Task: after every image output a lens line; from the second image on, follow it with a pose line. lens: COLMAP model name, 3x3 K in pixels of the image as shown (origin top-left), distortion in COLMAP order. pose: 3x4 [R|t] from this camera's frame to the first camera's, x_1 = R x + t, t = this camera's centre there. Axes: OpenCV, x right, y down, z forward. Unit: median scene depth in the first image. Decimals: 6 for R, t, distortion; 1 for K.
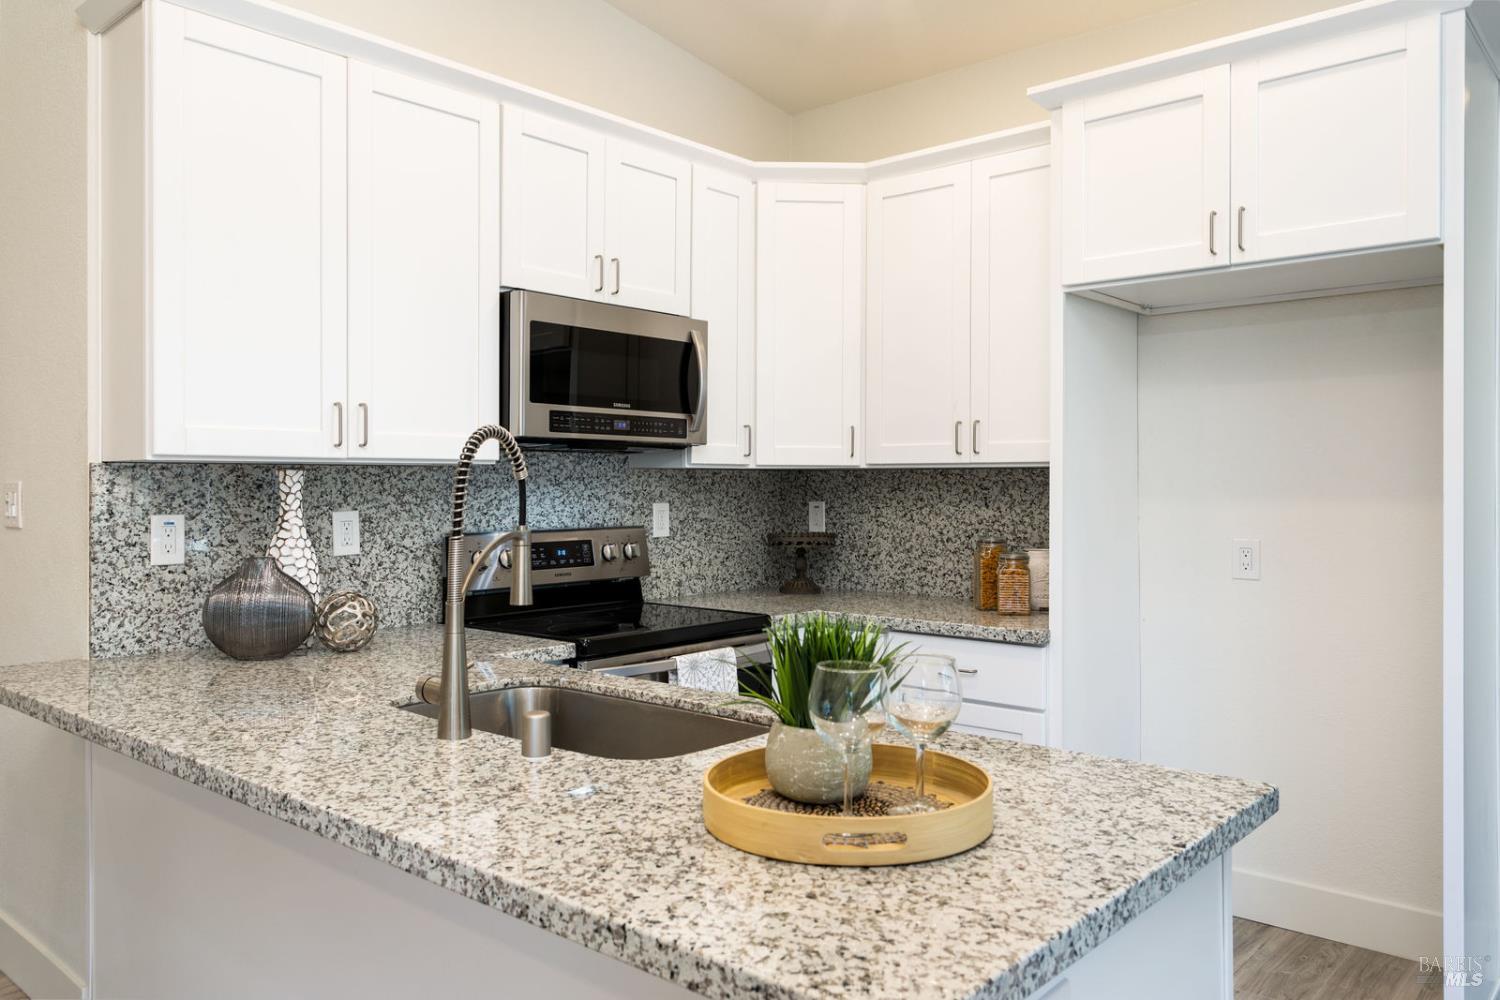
lens RADIAL K [[1115.6, 0, 750.0], [0, 1115.6, 500.0], [0, 0, 1]] dist [0.001871, 0.001051]
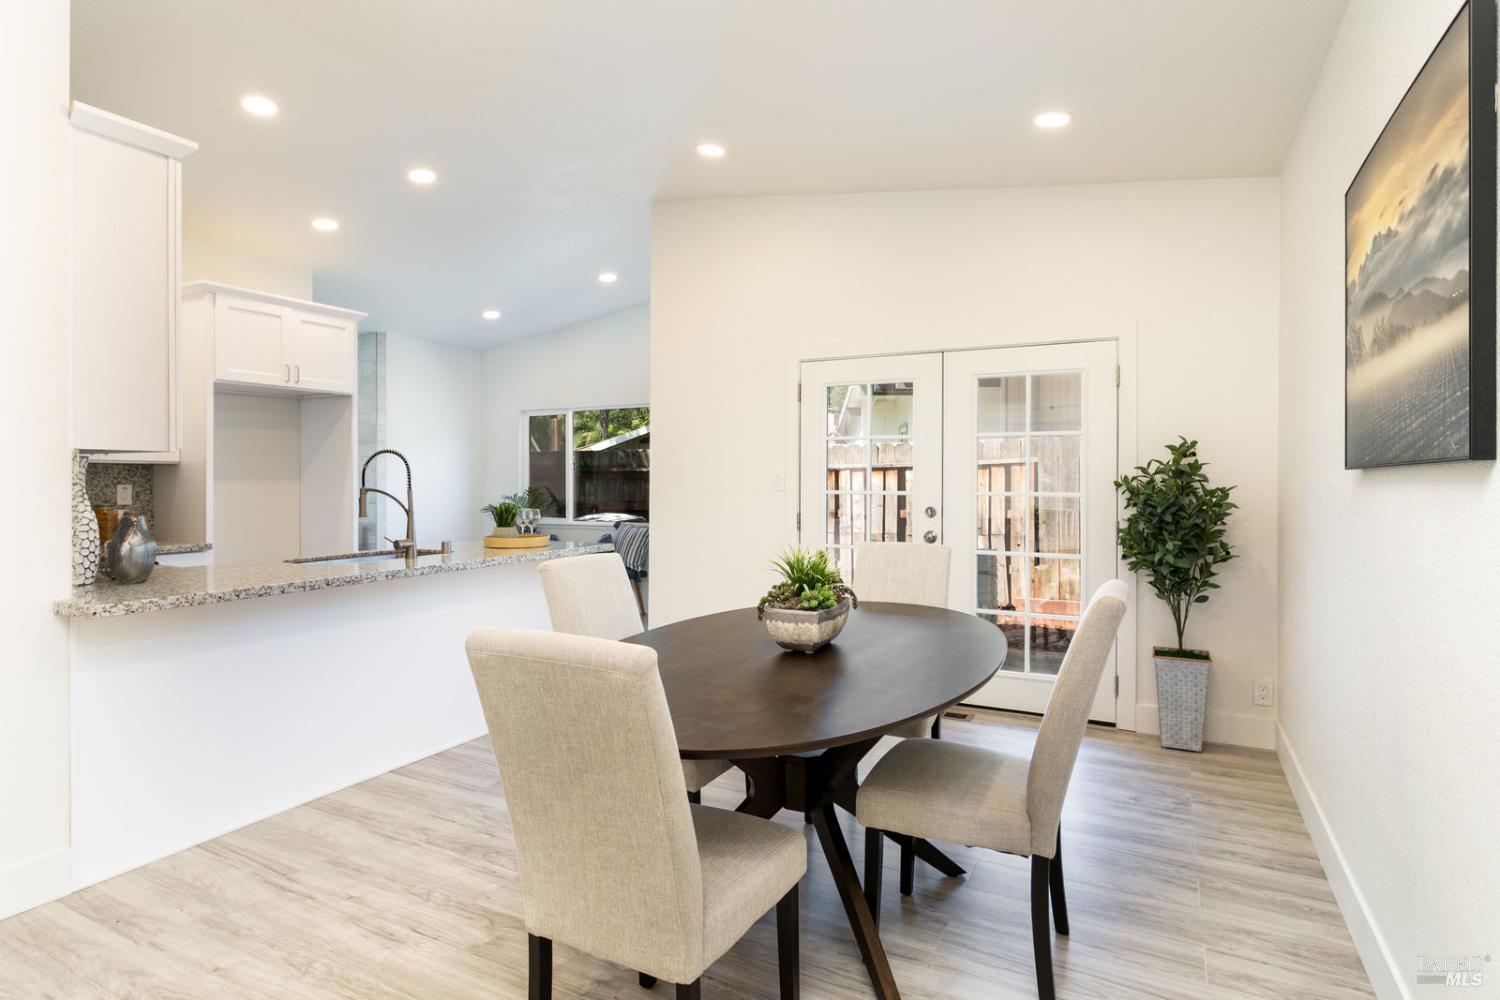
lens RADIAL K [[792.6, 0, 746.1], [0, 792.6, 475.4], [0, 0, 1]] dist [0.001825, 0.000458]
pose [[-0.232534, 0.007022, 0.972563, -1.370395], [0.014717, 0.999885, -0.003700, 0.012049], [-0.972477, 0.013452, -0.232611, 0.361950]]
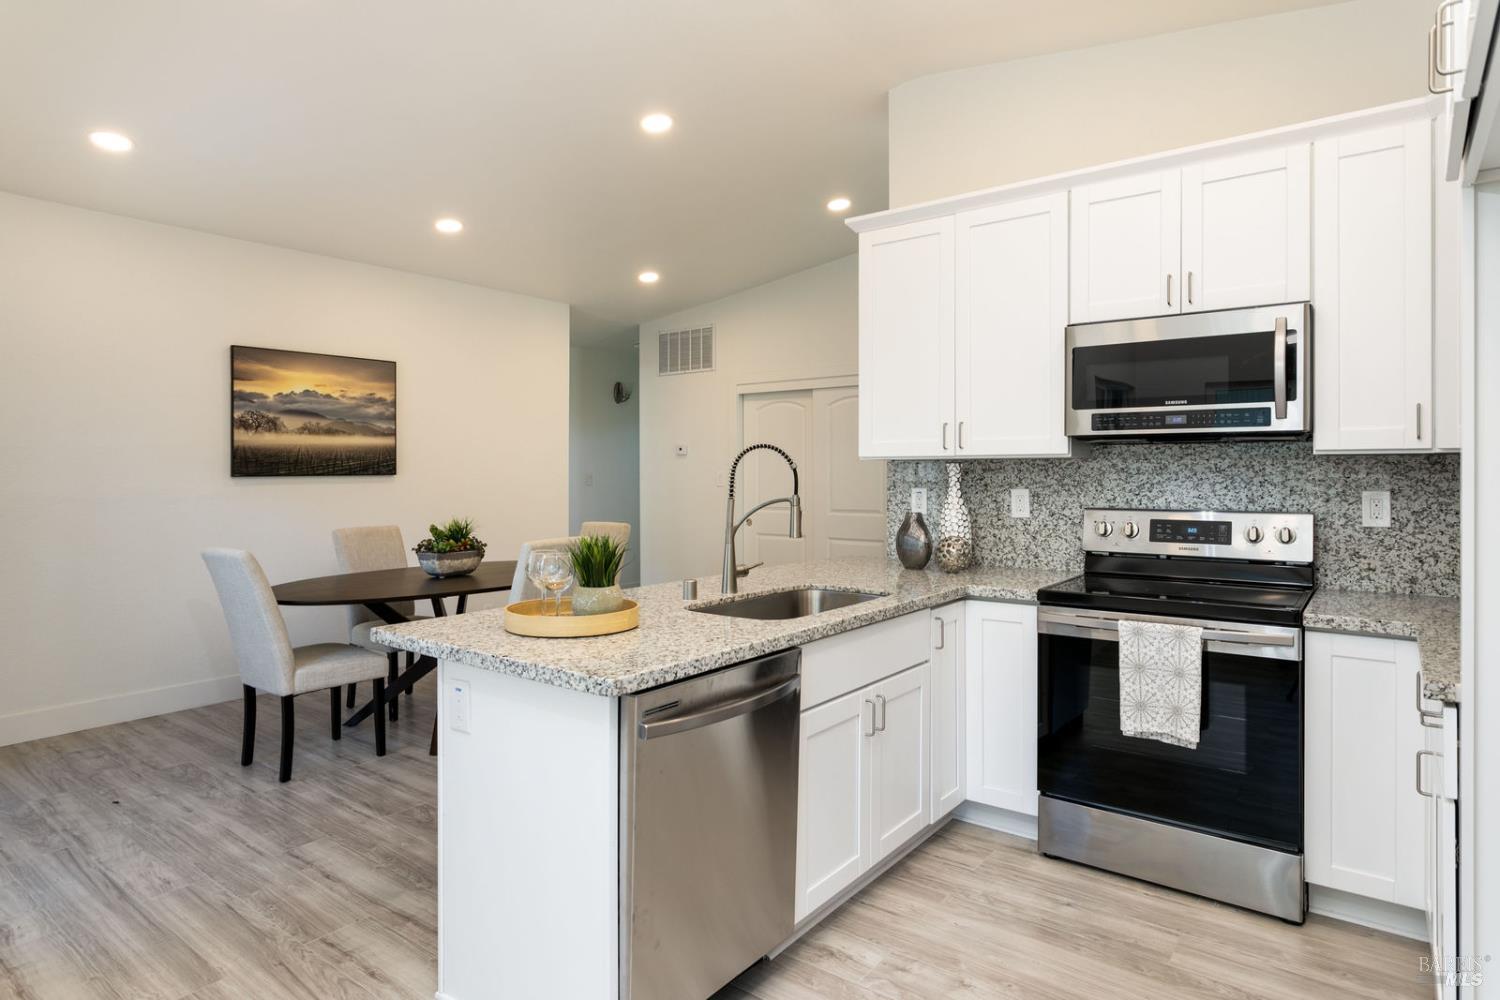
lens RADIAL K [[852.5, 0, 739.7], [0, 852.5, 482.6], [0, 0, 1]] dist [-0.019180, 0.014599]
pose [[0.057622, 0.013248, -0.998251, 0.749542], [-0.012536, 0.999843, 0.012545, -0.008365], [0.998260, 0.011791, 0.057779, 0.521079]]
